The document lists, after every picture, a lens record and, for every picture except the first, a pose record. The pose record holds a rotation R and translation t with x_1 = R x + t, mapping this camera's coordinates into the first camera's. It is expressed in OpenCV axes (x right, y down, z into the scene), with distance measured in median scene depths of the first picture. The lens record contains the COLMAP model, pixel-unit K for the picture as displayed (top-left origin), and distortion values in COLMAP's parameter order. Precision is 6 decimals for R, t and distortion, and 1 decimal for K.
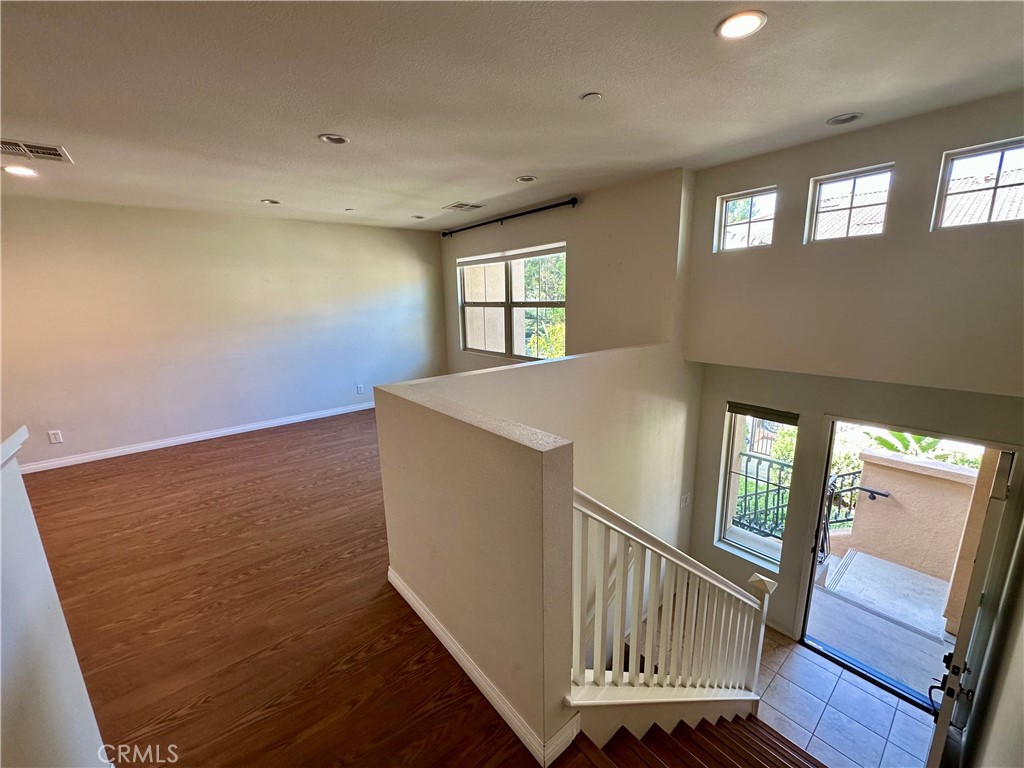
lens RADIAL K [[409.4, 0, 511.6], [0, 409.4, 386.1], [0, 0, 1]] dist [-0.003802, 0.000697]
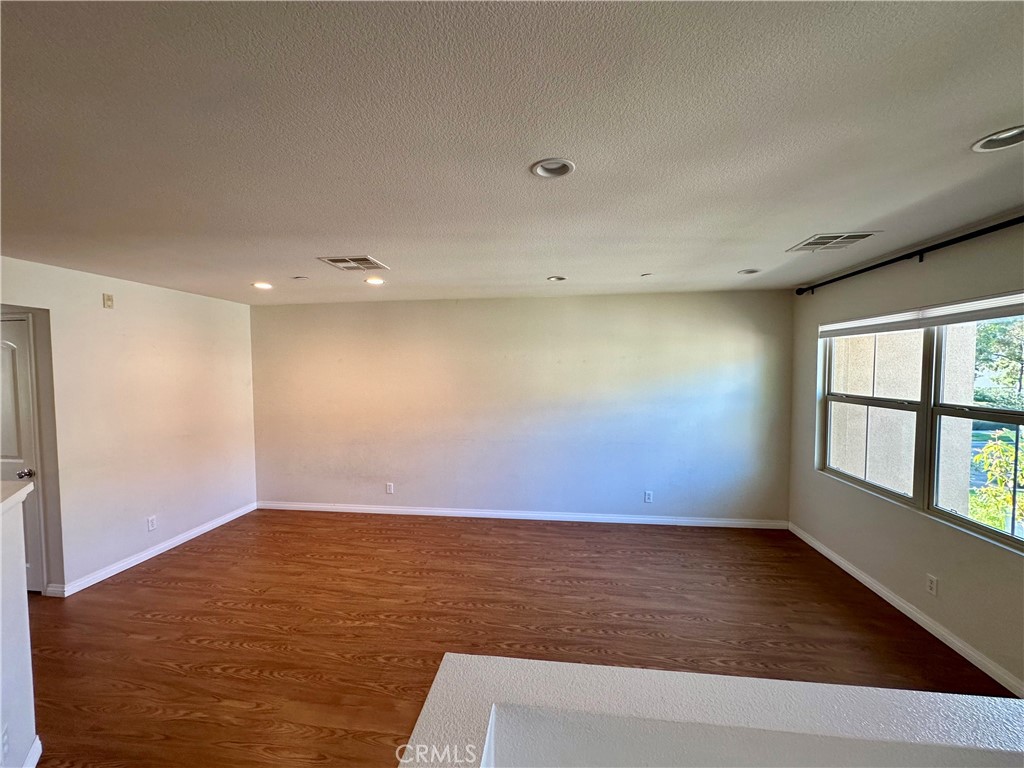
lens RADIAL K [[409.4, 0, 511.6], [0, 409.4, 386.1], [0, 0, 1]] dist [-0.003802, 0.000697]
pose [[0.687741, 0.049949, -0.724236, 0.002337], [-0.164077, 0.982510, -0.088047, -0.104727], [0.707171, 0.179385, 0.683908, 0.299408]]
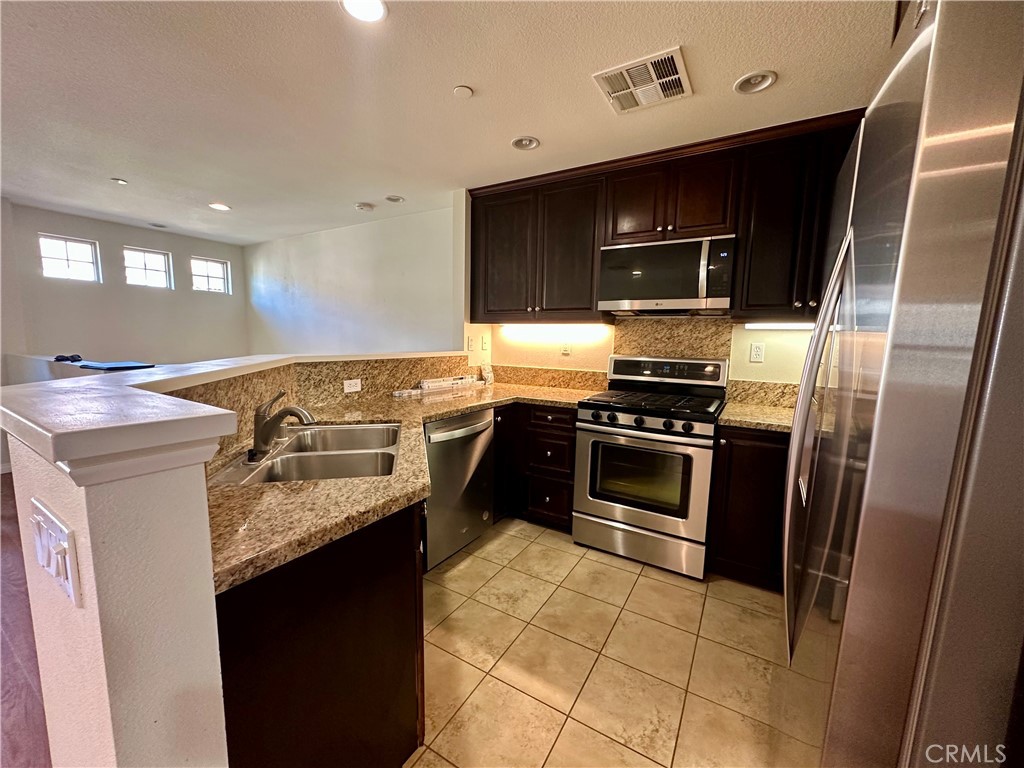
lens RADIAL K [[409.4, 0, 511.6], [0, 409.4, 386.1], [0, 0, 1]] dist [-0.003802, 0.000697]
pose [[-0.334479, -0.093067, 0.937797, -0.791483], [0.193053, 0.967242, 0.164844, 0.036171], [-0.922418, 0.236181, -0.305555, 0.123666]]
